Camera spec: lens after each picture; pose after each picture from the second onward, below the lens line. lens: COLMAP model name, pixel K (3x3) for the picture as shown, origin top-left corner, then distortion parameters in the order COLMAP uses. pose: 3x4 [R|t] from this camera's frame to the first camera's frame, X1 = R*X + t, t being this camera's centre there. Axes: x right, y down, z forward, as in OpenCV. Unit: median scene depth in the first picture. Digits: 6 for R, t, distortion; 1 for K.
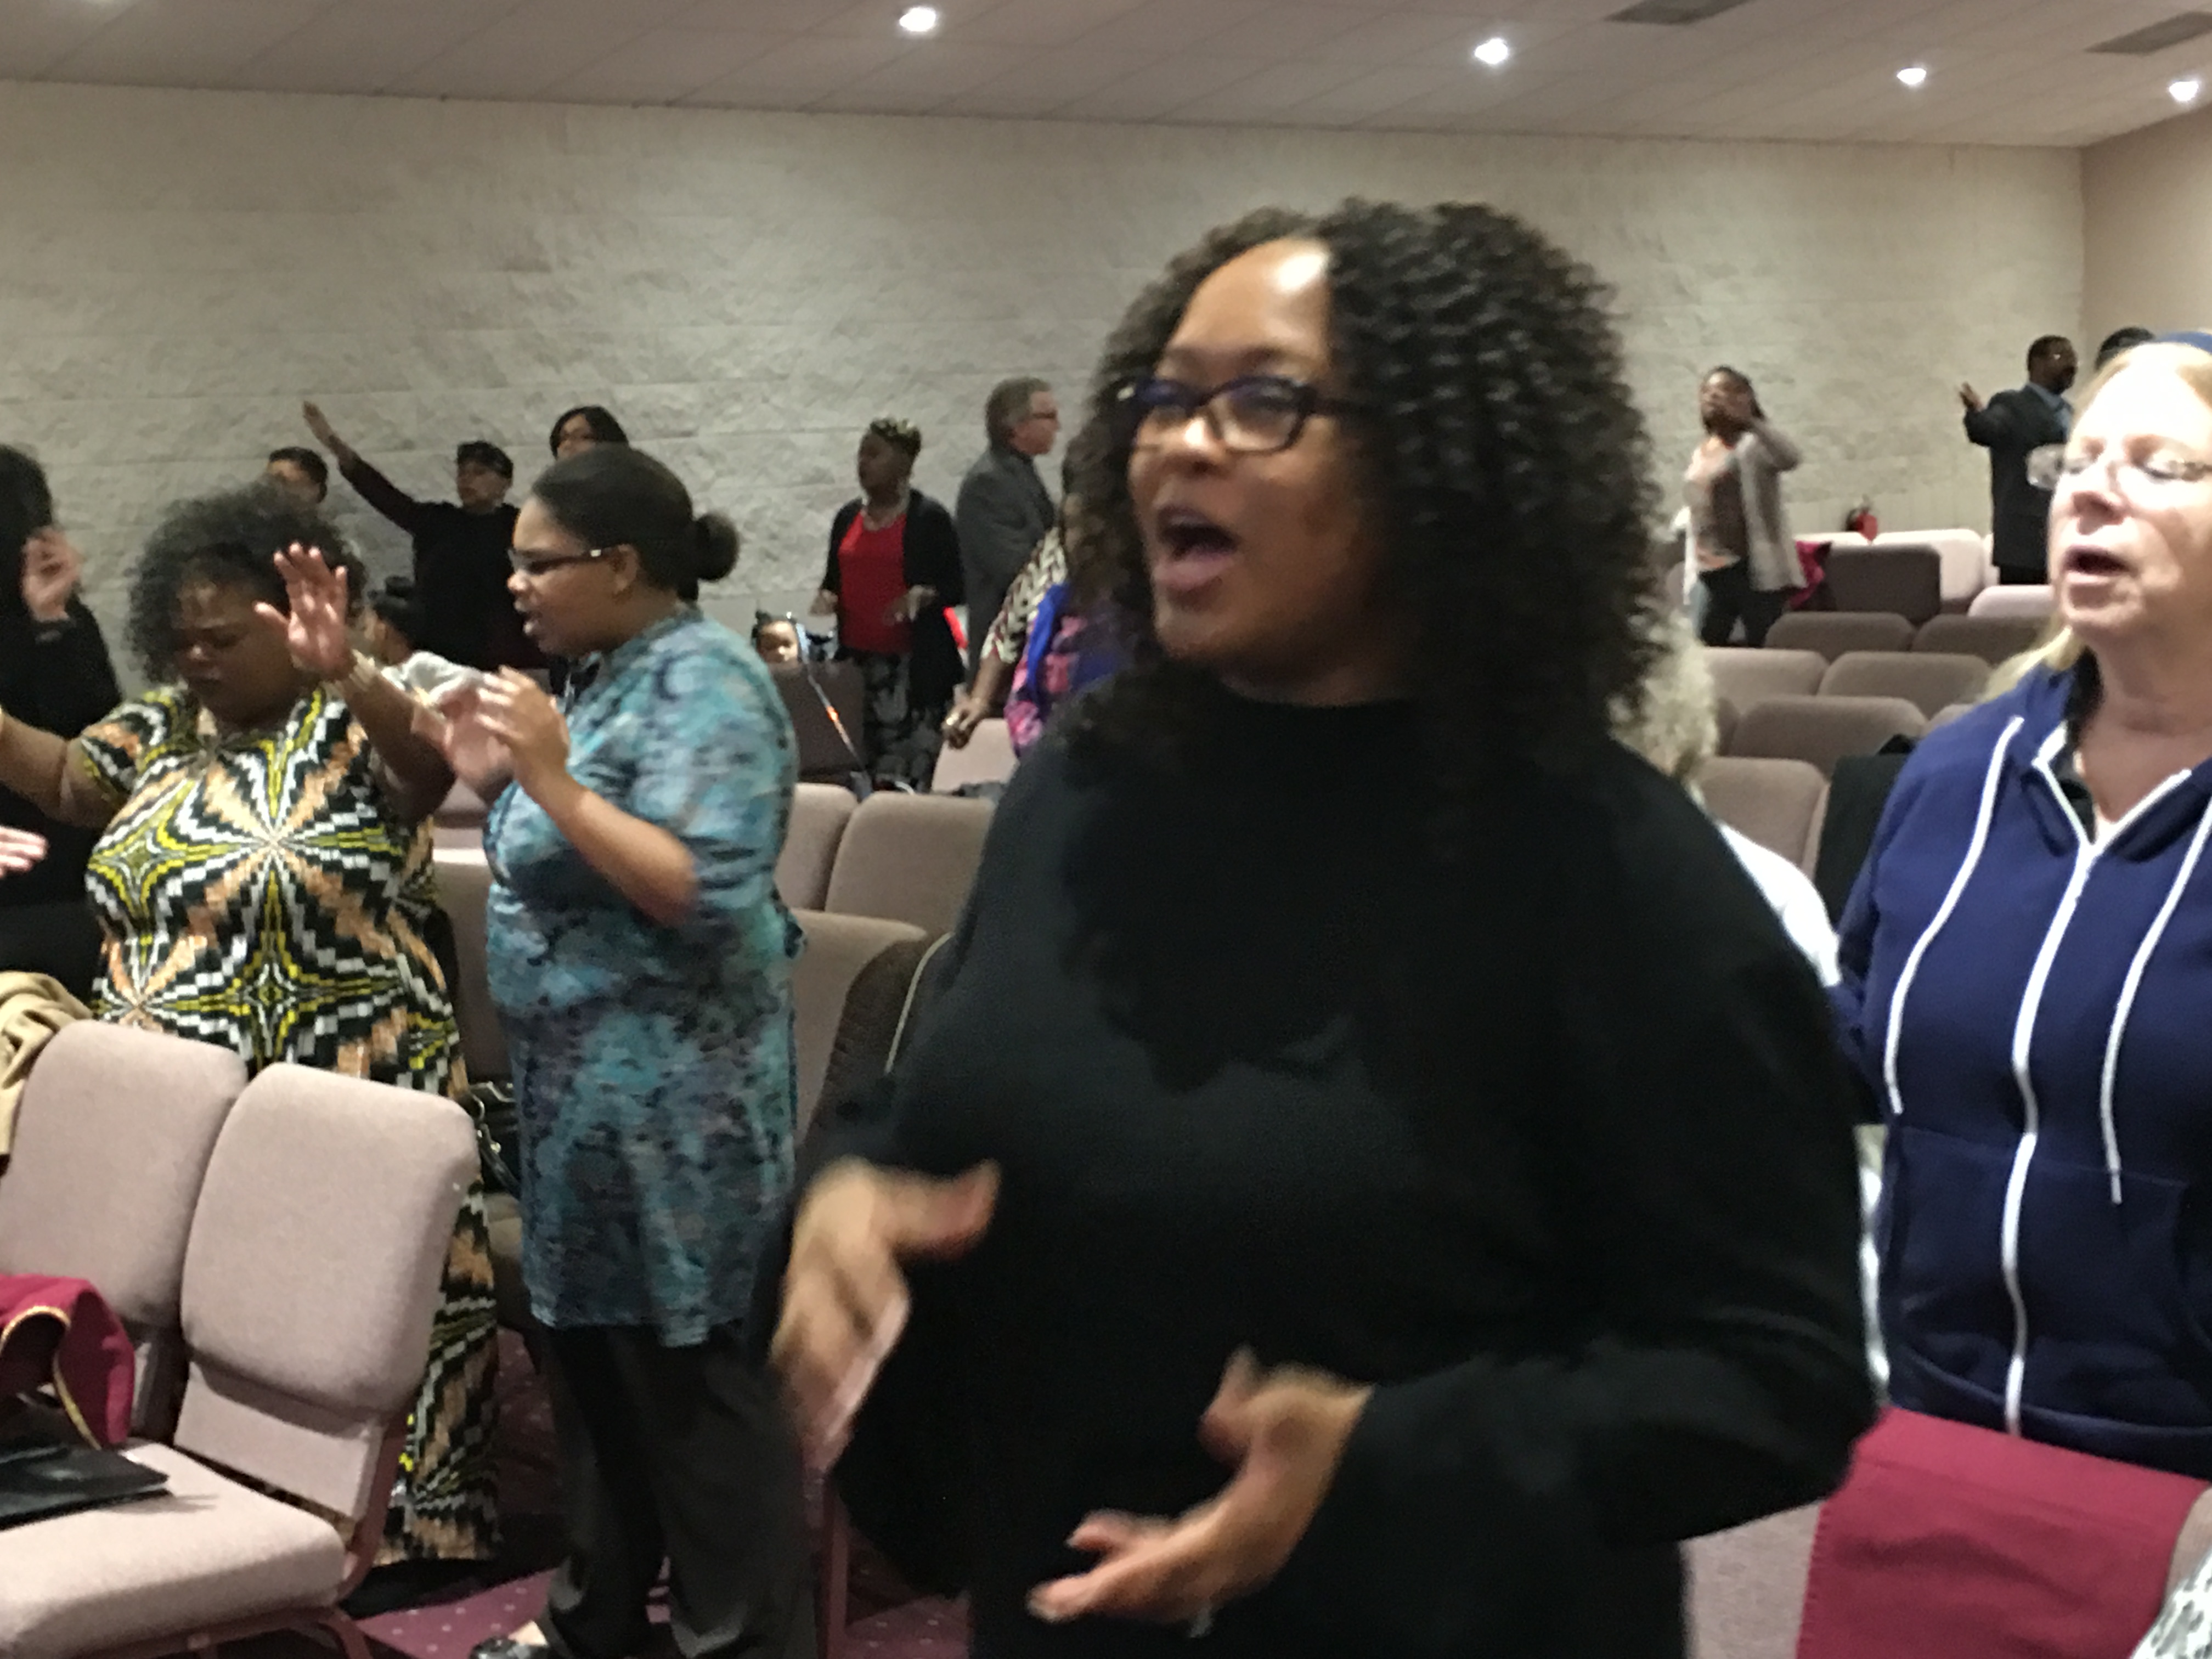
lens RADIAL K [[3218.6, 0, 1119.0], [0, 3218.6, 840.6], [0, 0, 1]] dist [0.062832, 0.000000]
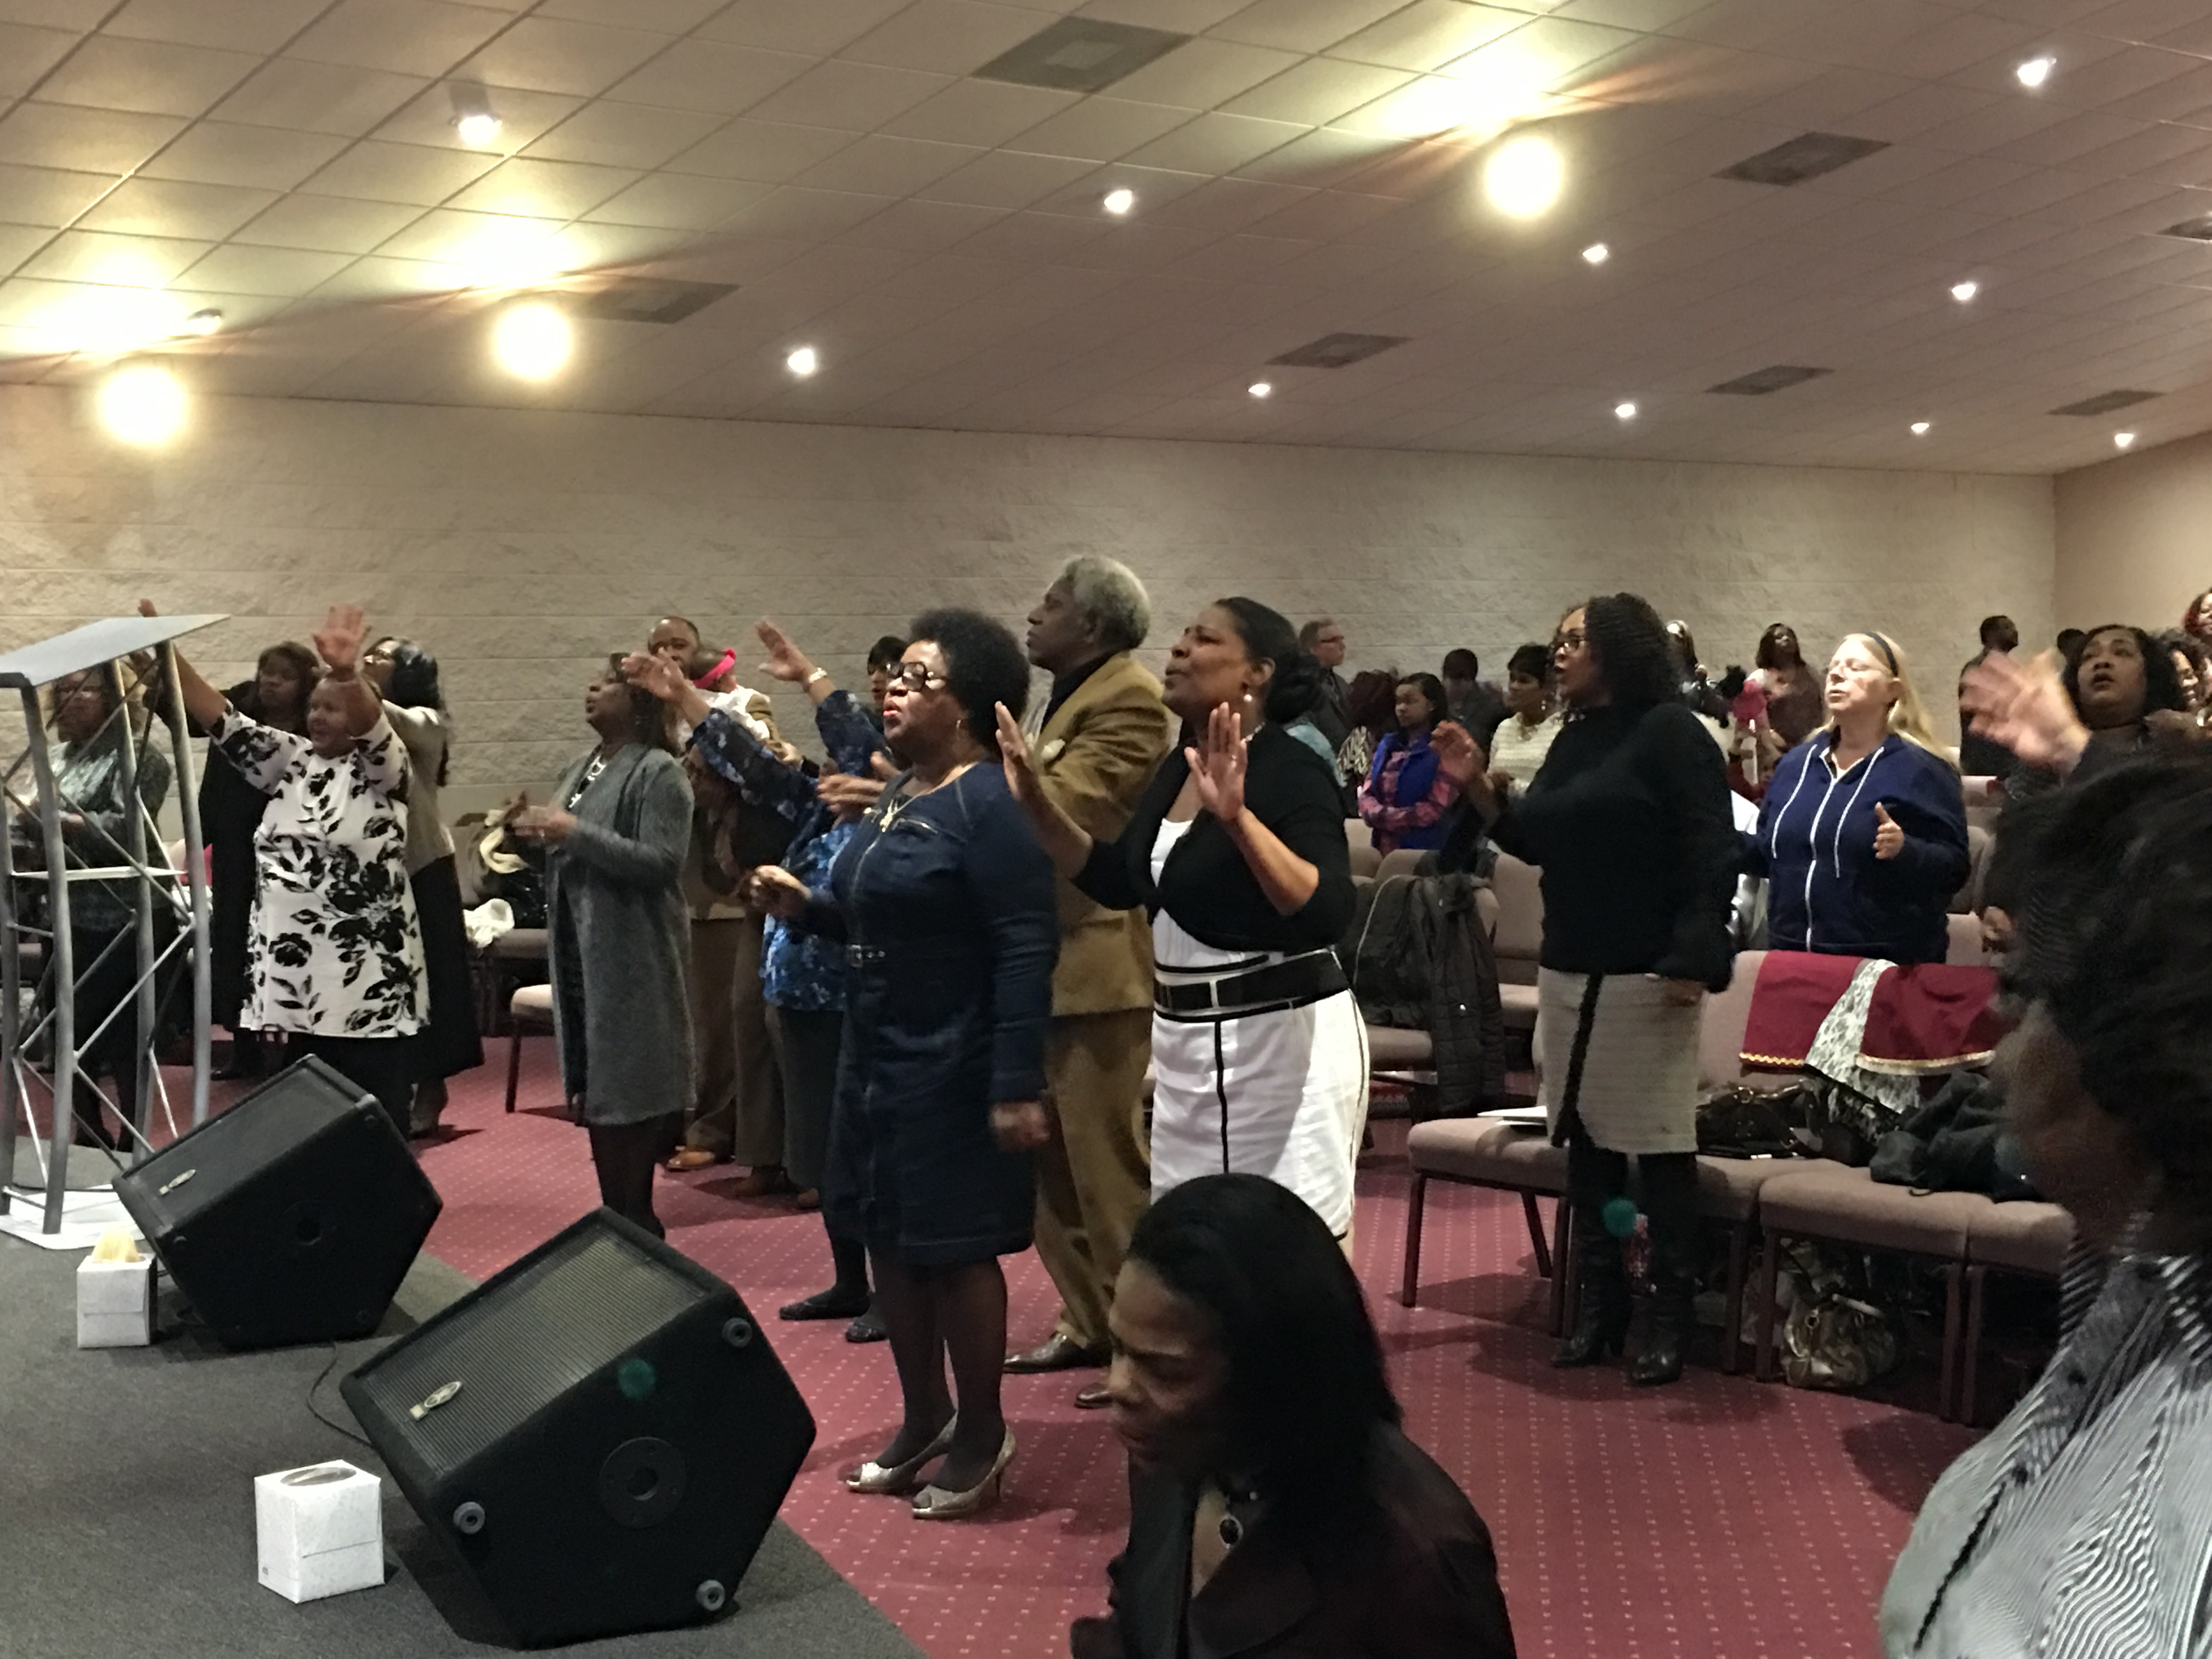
lens RADIAL K [[2975.1, 0, 1090.0], [0, 2975.1, 824.4], [0, 0, 1]] dist [0.044206, 0.000000]
pose [[0.998035, 0.036363, -0.051035, -0.060846], [-0.039871, 0.996784, -0.069512, 0.057708], [0.048343, 0.071410, 0.996275, -0.414285]]
